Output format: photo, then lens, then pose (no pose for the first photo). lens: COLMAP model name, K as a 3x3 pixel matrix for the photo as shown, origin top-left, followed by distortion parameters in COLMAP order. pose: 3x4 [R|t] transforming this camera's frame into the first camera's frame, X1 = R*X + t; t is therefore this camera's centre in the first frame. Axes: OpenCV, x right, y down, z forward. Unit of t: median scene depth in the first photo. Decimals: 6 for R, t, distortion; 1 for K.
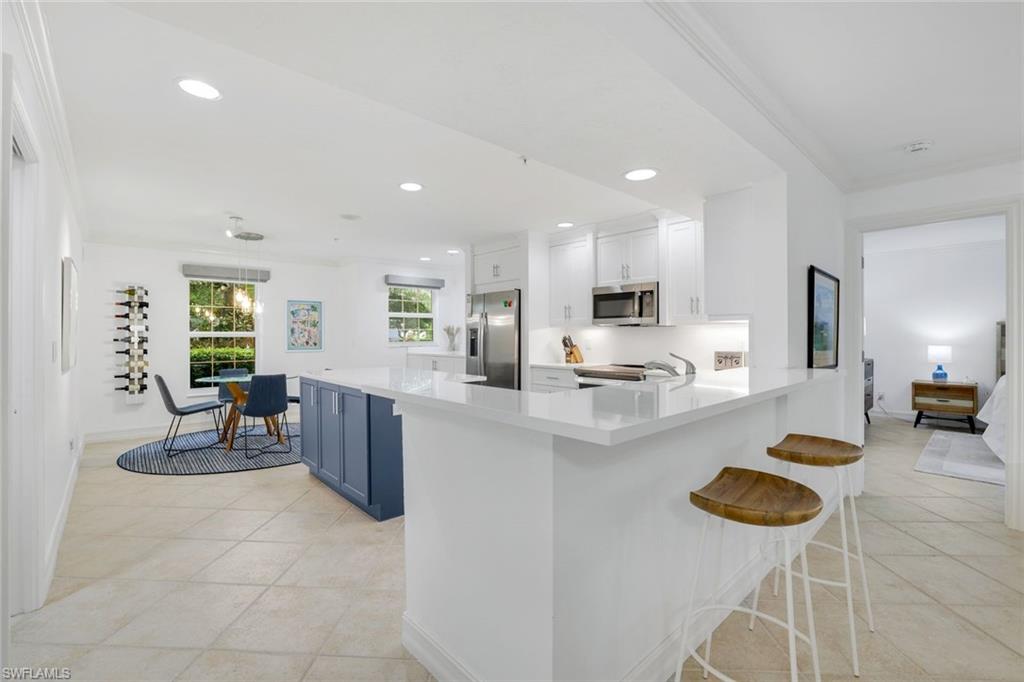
lens RADIAL K [[450.5, 0, 505.2], [0, 450.5, 333.7], [0, 0, 1]] dist [-0.017437, 0.000655]
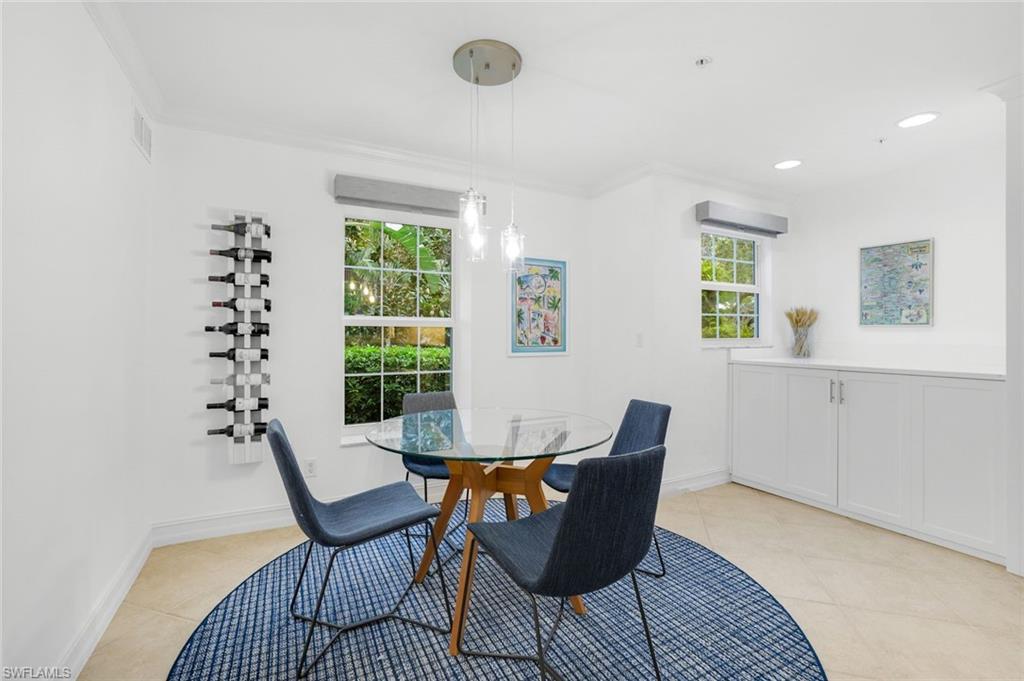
lens RADIAL K [[450.5, 0, 505.2], [0, 450.5, 333.2], [0, 0, 1]] dist [-0.017437, 0.000655]
pose [[0.968626, 0.005941, -0.248450, -0.443247], [-0.005656, 0.999982, 0.001862, 0.015792], [0.248457, -0.000398, 0.968643, 0.604429]]
